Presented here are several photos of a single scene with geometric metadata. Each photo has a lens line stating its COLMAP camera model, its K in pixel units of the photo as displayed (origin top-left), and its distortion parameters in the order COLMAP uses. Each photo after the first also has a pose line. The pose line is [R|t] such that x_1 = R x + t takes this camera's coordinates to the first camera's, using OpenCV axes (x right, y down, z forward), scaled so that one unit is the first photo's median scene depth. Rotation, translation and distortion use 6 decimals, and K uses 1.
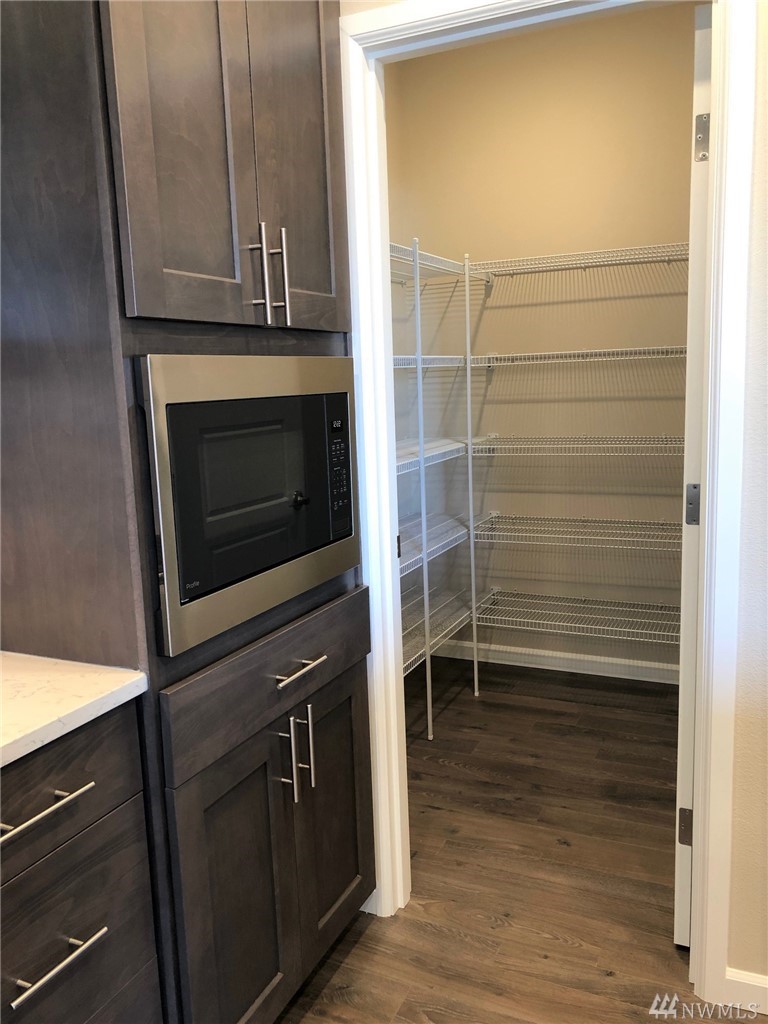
lens RADIAL K [[841.6, 0, 383.0], [0, 841.6, 508.9], [0, 0, 1]] dist [0.059534, -0.079479]
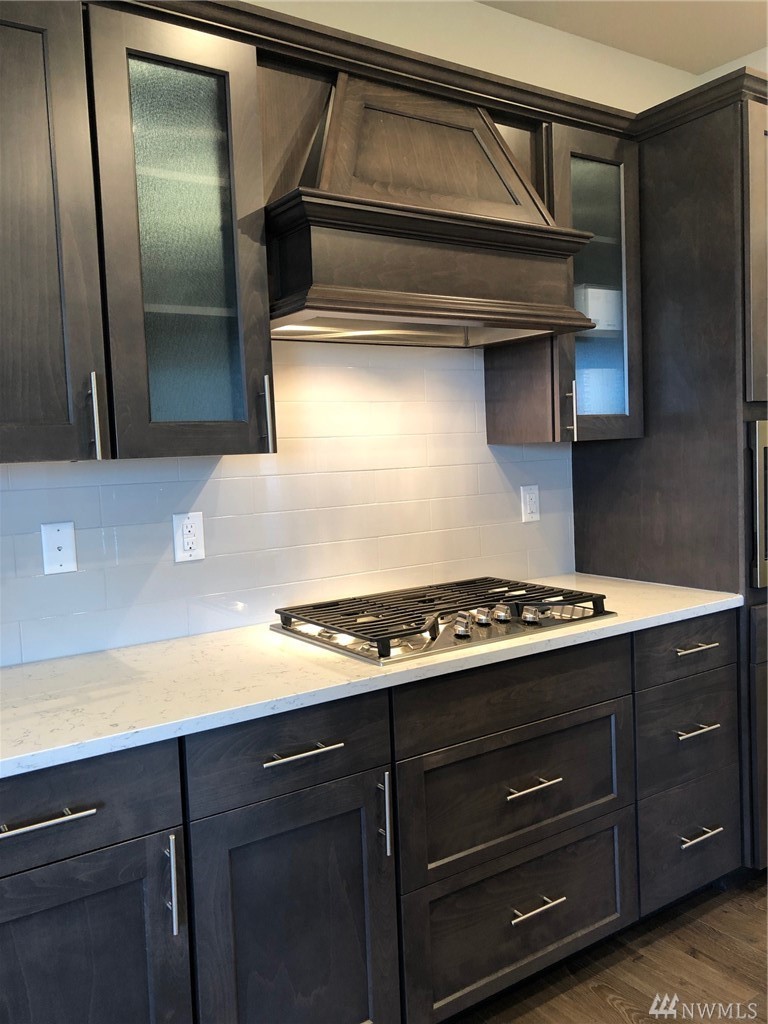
lens RADIAL K [[841.6, 0, 383.0], [0, 841.6, 508.9], [0, 0, 1]] dist [0.059534, -0.079479]
pose [[0.856272, 0.035763, -0.515285, -0.011356], [-0.070050, 0.996424, -0.047249, 0.147607], [0.511752, 0.076554, 0.855716, -0.949403]]
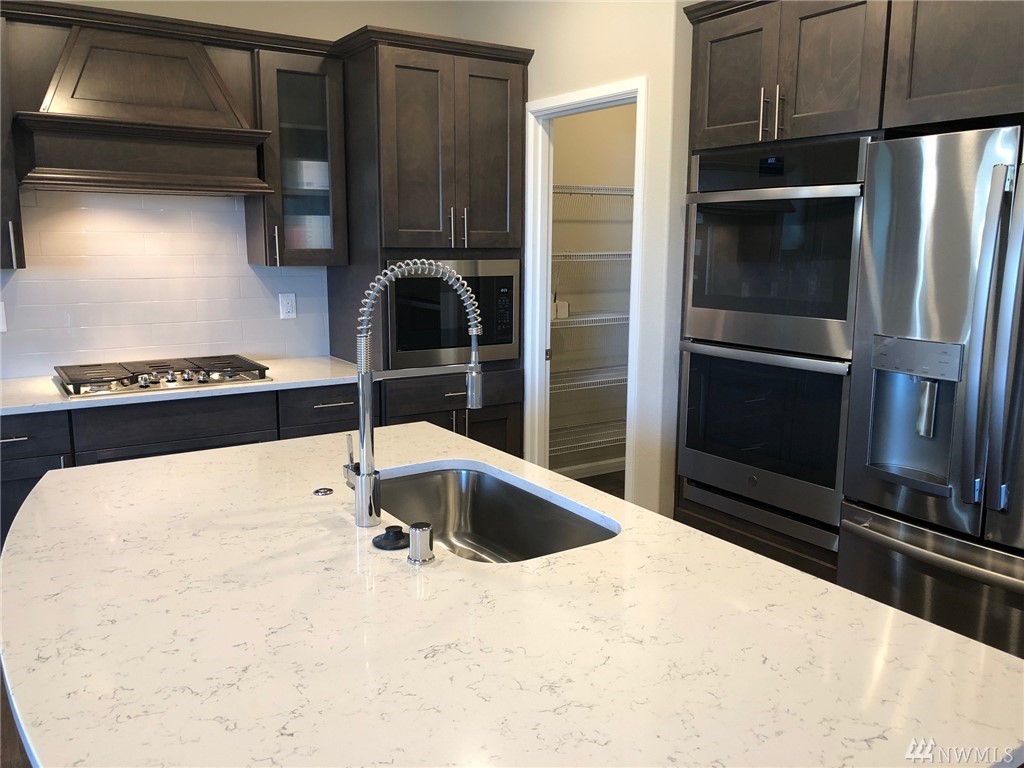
lens RADIAL K [[841.6, 0, 513.6], [0, 841.6, 387.4], [0, 0, 1]] dist [0.059534, -0.079479]
pose [[0.852027, 0.132790, -0.506375, 1.497602], [-0.118971, 0.991100, 0.059722, 0.020877], [0.509799, 0.009359, 0.860243, -1.167065]]
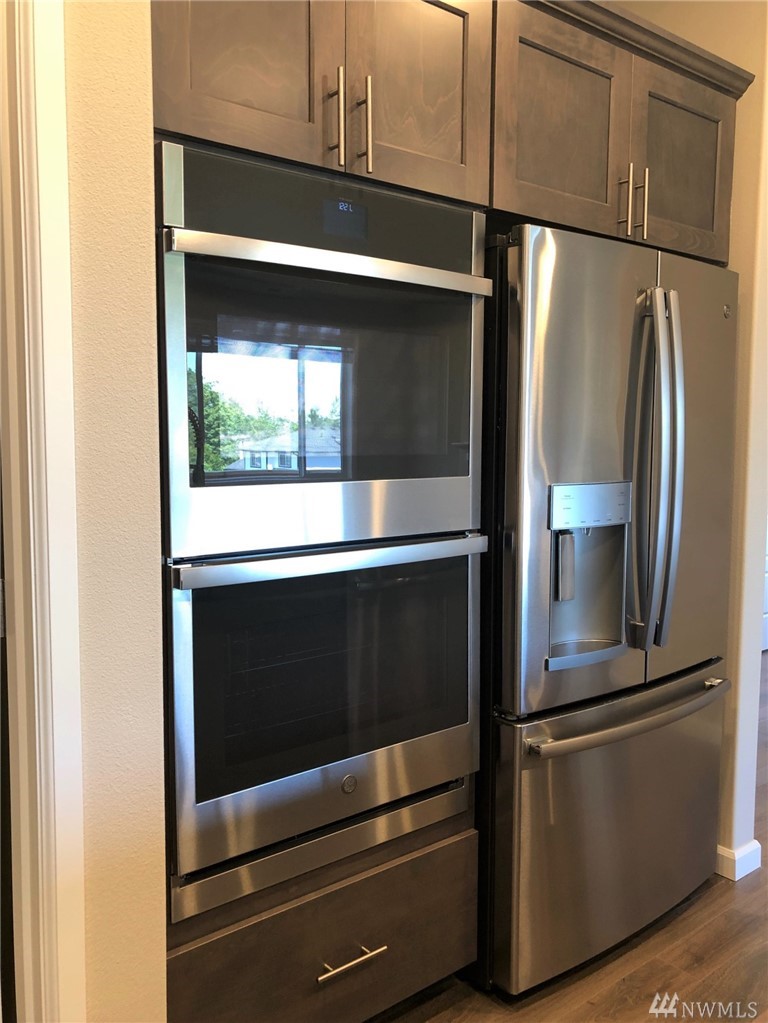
lens RADIAL K [[840.8, 0, 383.0], [0, 840.8, 508.4], [0, 0, 1]] dist [0.059534, -0.079479]
pose [[0.438708, -0.047279, 0.897385, -0.153612], [0.110005, 0.993930, -0.001413, -0.068373], [-0.891871, 0.099337, 0.441246, 0.458649]]
